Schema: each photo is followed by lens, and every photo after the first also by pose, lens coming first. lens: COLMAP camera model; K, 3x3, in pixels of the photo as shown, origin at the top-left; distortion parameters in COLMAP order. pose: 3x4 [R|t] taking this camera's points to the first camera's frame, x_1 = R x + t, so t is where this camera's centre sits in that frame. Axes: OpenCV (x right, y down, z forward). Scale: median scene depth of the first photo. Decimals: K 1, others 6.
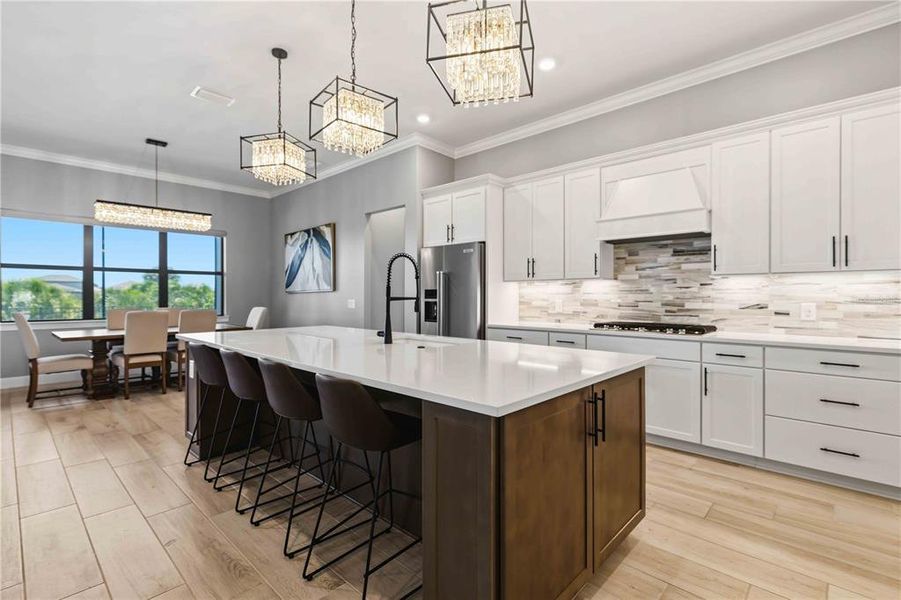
lens RADIAL K [[417.6, 0, 452.8], [0, 417.6, 296.8], [0, 0, 1]] dist [0.005370, -0.001290]
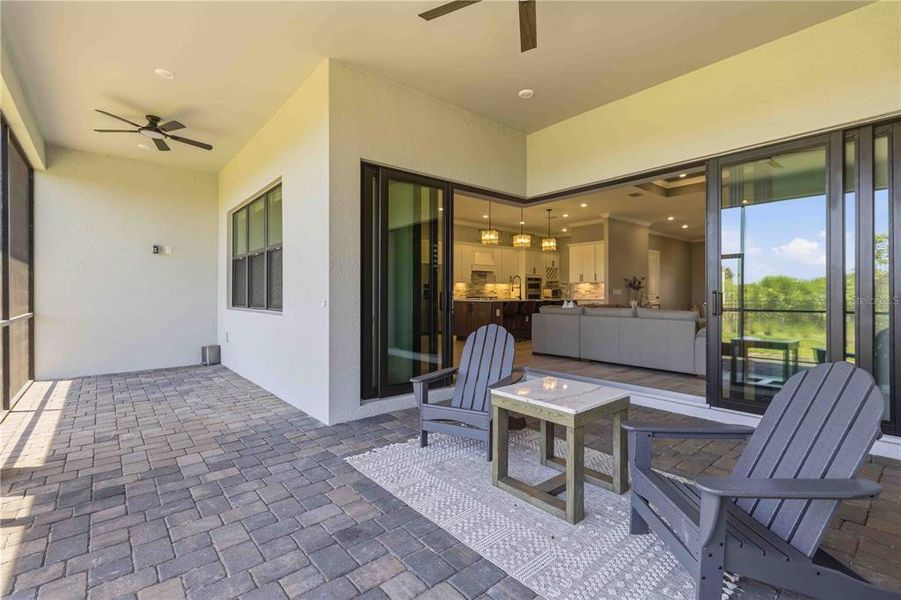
lens RADIAL K [[417.6, 0, 446.3], [0, 417.6, 293.5], [0, 0, 1]] dist [0.005370, -0.001290]
pose [[0.128702, 0.001021, 0.991683, -2.296560], [0.002874, 0.999995, -0.001402, 0.033550], [-0.991679, 0.003030, 0.128699, 0.675975]]
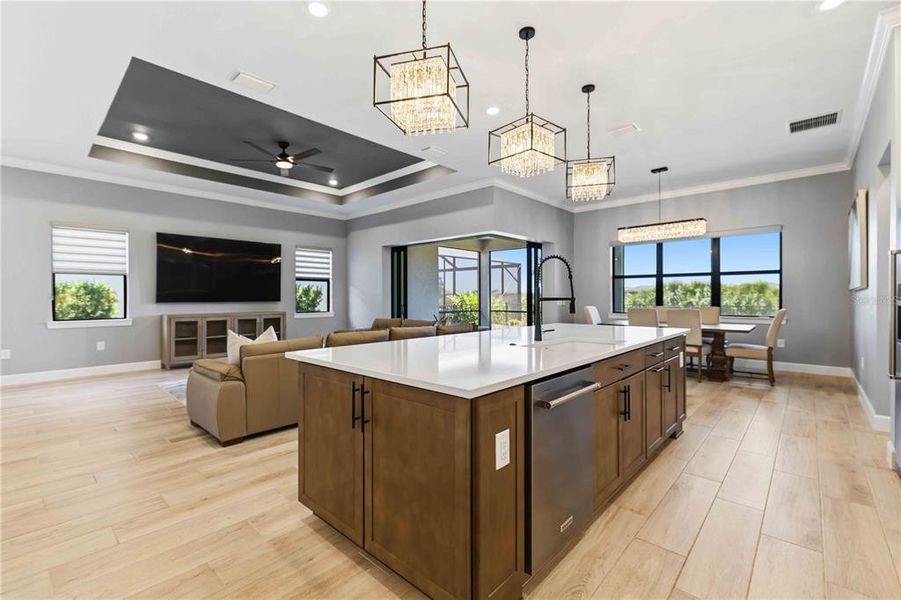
lens RADIAL K [[393.6, 0, 447.9], [0, 393.6, 294.4], [0, 0, 1]] dist [-0.001276, 0.002488]
pose [[0.001553, -0.005608, -0.999983, 0.495351], [0.000464, 0.999984, -0.005608, -0.001046], [0.999999, -0.000455, 0.001555, 0.439346]]
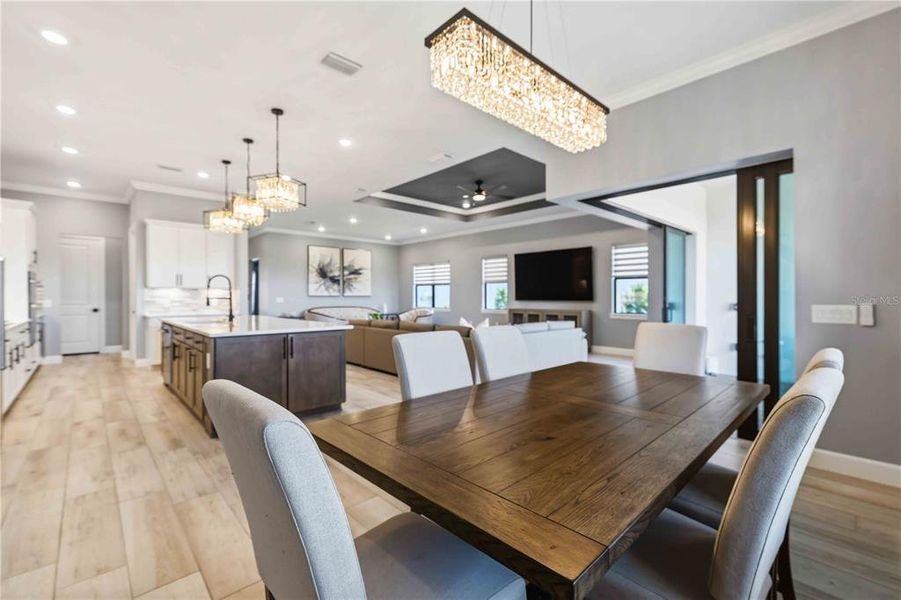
lens RADIAL K [[393.6, 0, 452.0], [0, 393.6, 295.7], [0, 0, 1]] dist [-0.001276, 0.002488]
pose [[-0.997257, 0.000158, 0.074019, -0.762751], [0.000107, 1.000000, -0.000688, -0.003723], [-0.074019, -0.000678, -0.997257, 1.587828]]
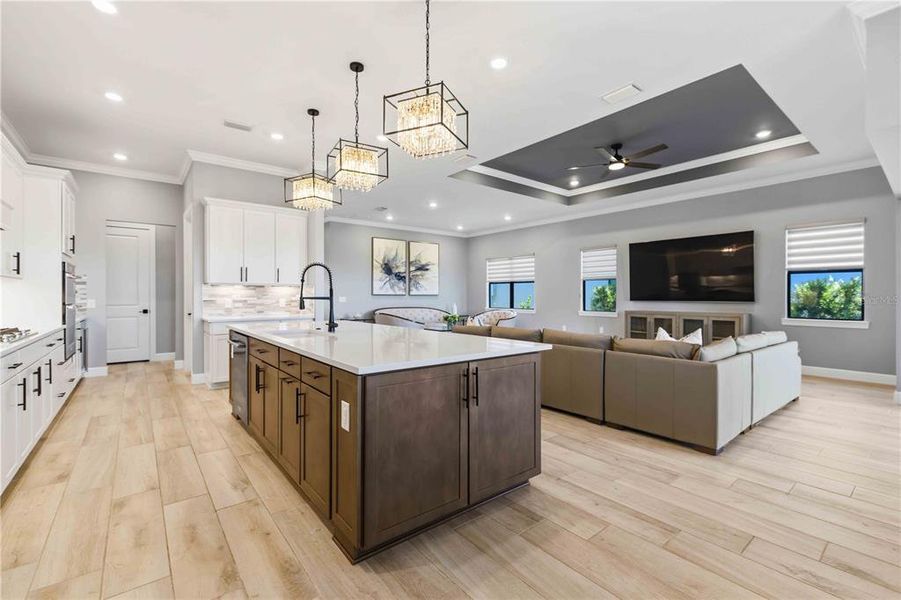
lens RADIAL K [[393.6, 0, 450.9], [0, 393.6, 295.0], [0, 0, 1]] dist [-0.001276, 0.002488]
pose [[-0.989061, -0.000825, 0.147507, -0.413892], [-0.000852, 1.000000, -0.000119, -0.003198], [-0.147507, -0.000243, -0.989061, 1.259472]]
